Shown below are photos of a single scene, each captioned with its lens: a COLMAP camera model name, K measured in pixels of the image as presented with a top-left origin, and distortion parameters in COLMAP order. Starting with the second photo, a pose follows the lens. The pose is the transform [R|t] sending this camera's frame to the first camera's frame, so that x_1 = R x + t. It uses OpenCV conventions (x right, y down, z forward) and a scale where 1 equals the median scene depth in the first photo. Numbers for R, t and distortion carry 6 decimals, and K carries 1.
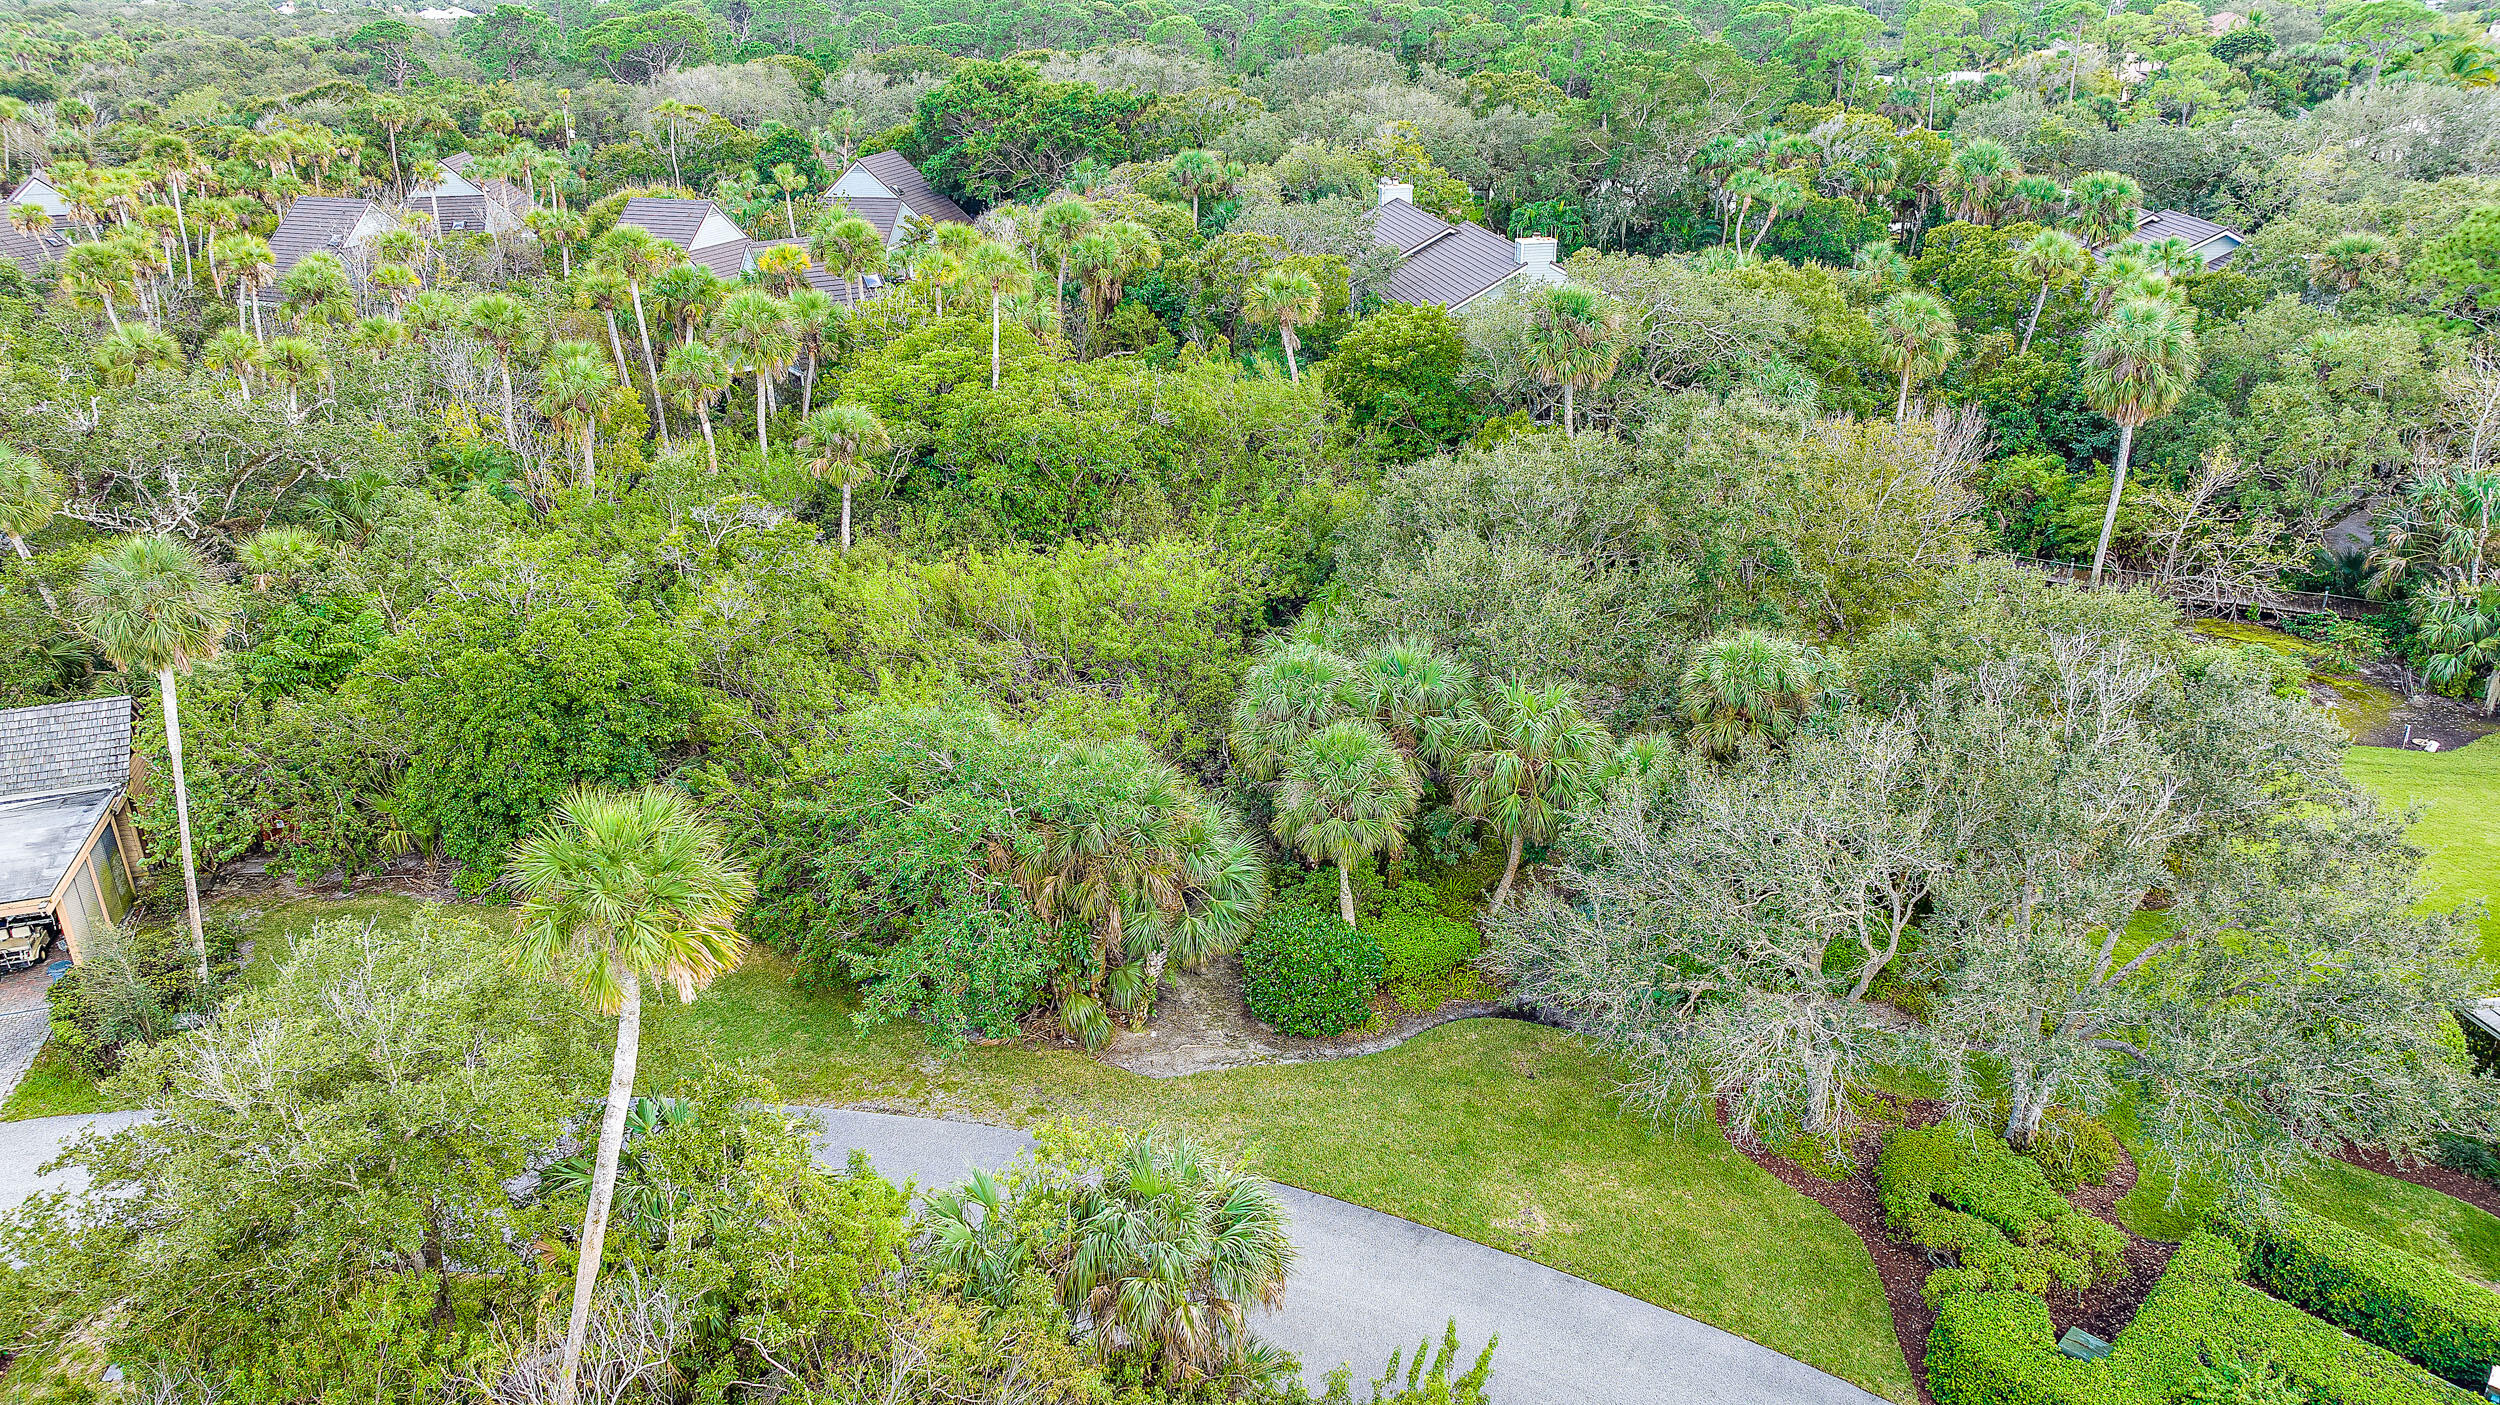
lens RADIAL K [[1723.8, 0, 1250.0], [0, 1723.8, 702.5], [0, 0, 1]] dist [-0.053553, 0.045191]
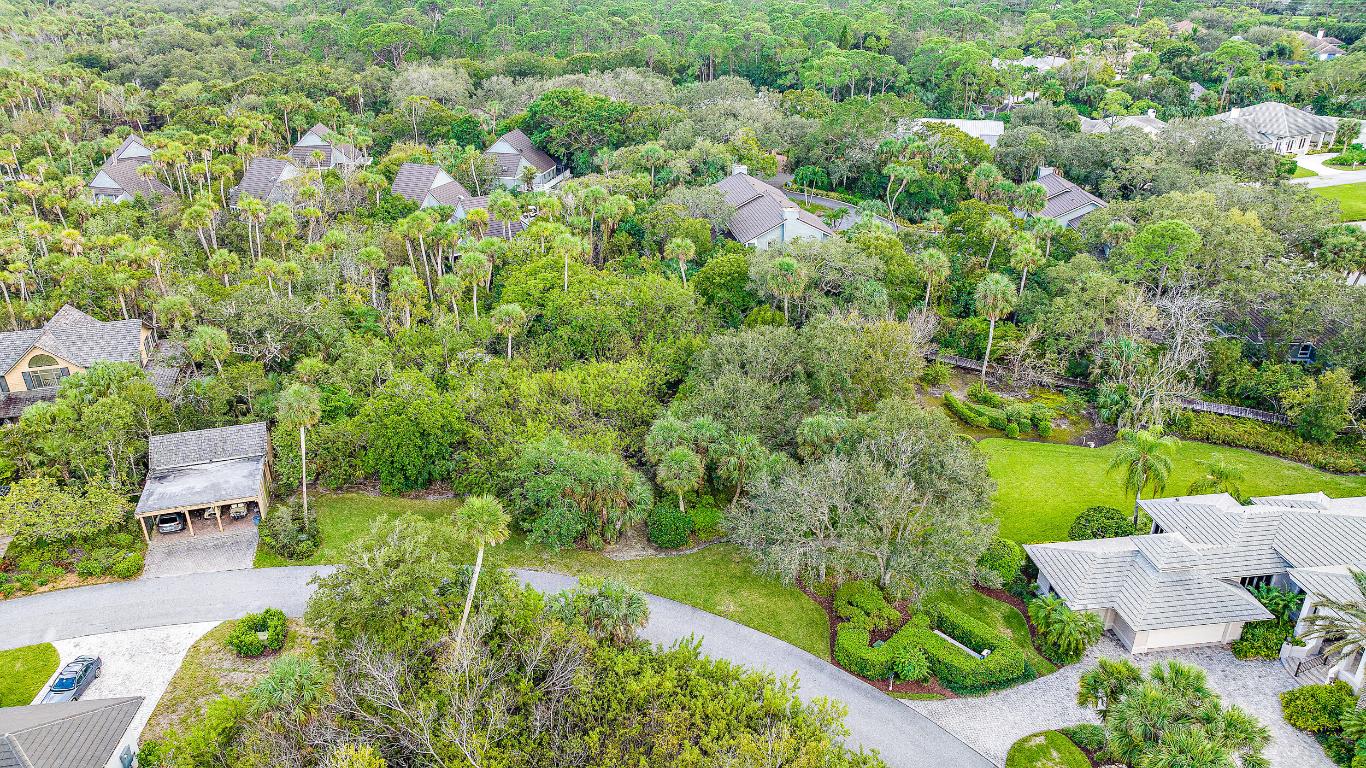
lens RADIAL K [[941.9, 0, 683.0], [0, 941.9, 384.0], [0, 0, 1]] dist [-0.053553, 0.045191]
pose [[0.999788, 0.014075, -0.015016, 0.076845], [-0.013371, 0.998851, 0.046016, -0.165459], [0.015647, -0.045806, 0.998828, -0.624289]]
